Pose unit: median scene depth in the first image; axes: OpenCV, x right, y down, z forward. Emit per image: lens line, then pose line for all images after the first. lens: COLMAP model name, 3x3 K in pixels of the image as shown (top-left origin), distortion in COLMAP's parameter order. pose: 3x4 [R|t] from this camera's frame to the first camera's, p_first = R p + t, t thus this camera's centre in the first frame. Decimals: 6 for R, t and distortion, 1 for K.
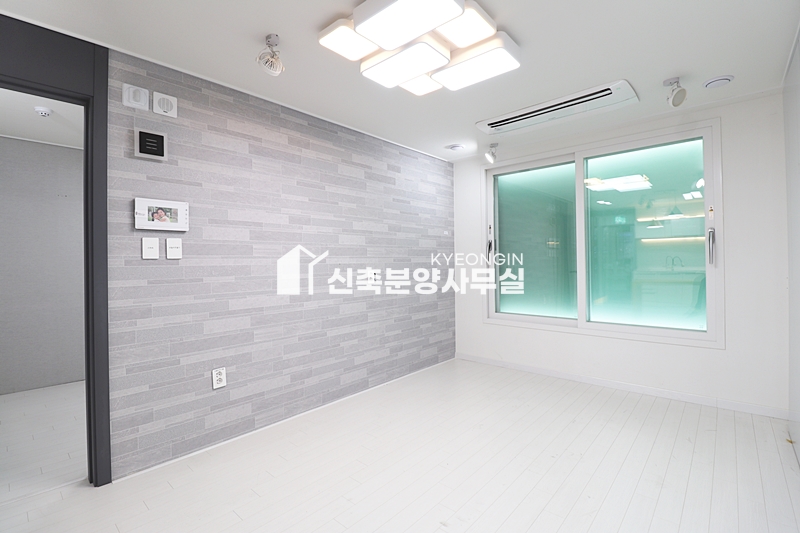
lens RADIAL K [[367.5, 0, 402.8], [0, 367.5, 261.3], [0, 0, 1]] dist [-0.000738, -0.011943]
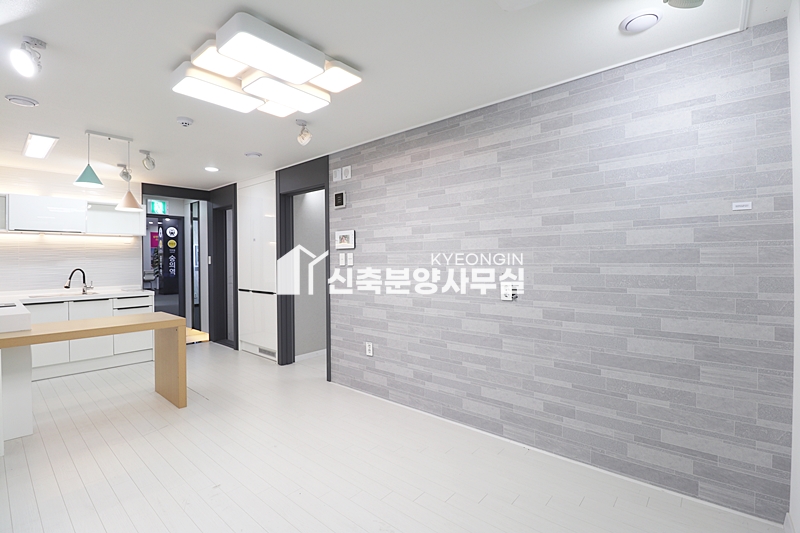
lens RADIAL K [[367.5, 0, 402.8], [0, 367.5, 261.3], [0, 0, 1]] dist [-0.000738, -0.011943]
pose [[0.019605, 0.016591, -0.999670, 0.899928], [0.010180, 0.999807, 0.016793, -0.045334], [0.999756, -0.010506, 0.019433, 1.068273]]
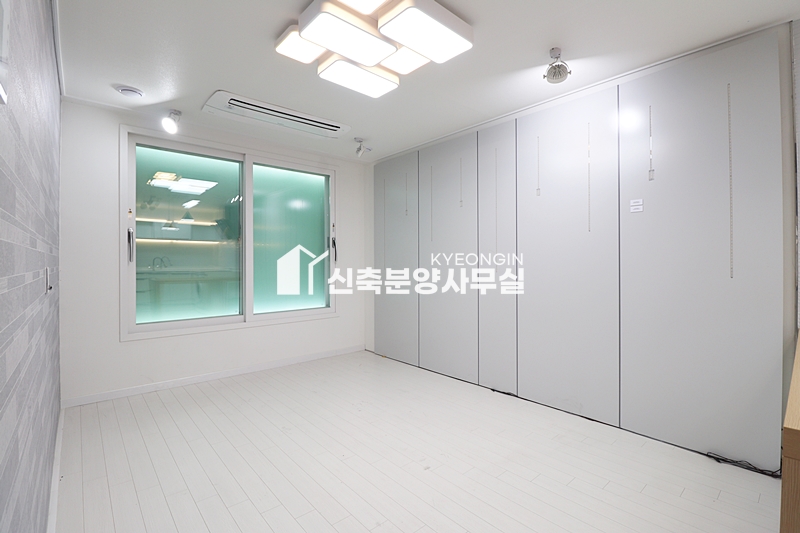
lens RADIAL K [[367.5, 0, 402.8], [0, 367.5, 261.3], [0, 0, 1]] dist [-0.000738, -0.011943]
pose [[0.117427, 0.012432, 0.993004, -0.729819], [-0.000642, 0.999922, -0.012443, 0.030719], [-0.993081, 0.000823, 0.117426, 0.618850]]
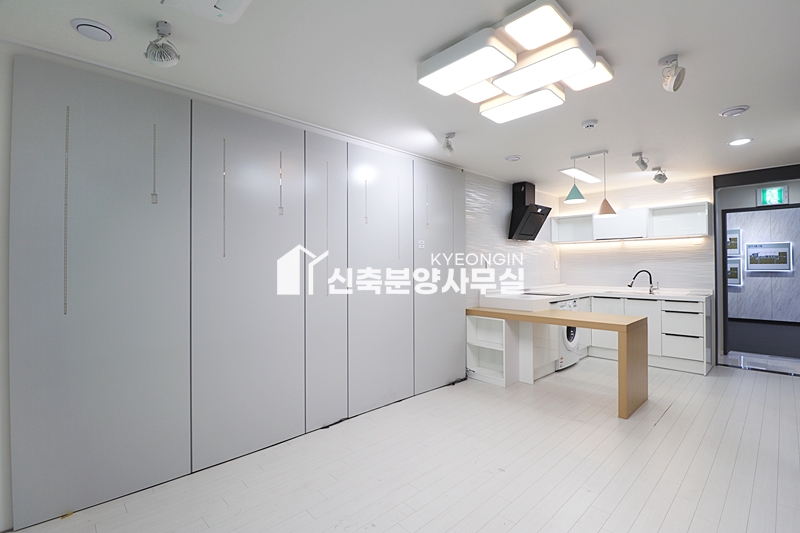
lens RADIAL K [[372.3, 0, 404.1], [0, 372.3, 263.5], [0, 0, 1]] dist [-0.001429, -0.012420]
pose [[-0.997049, 0.018987, 0.074379, 0.238844], [0.018283, 0.999782, -0.010124, -0.035303], [-0.074555, -0.008734, -0.997179, 1.607665]]
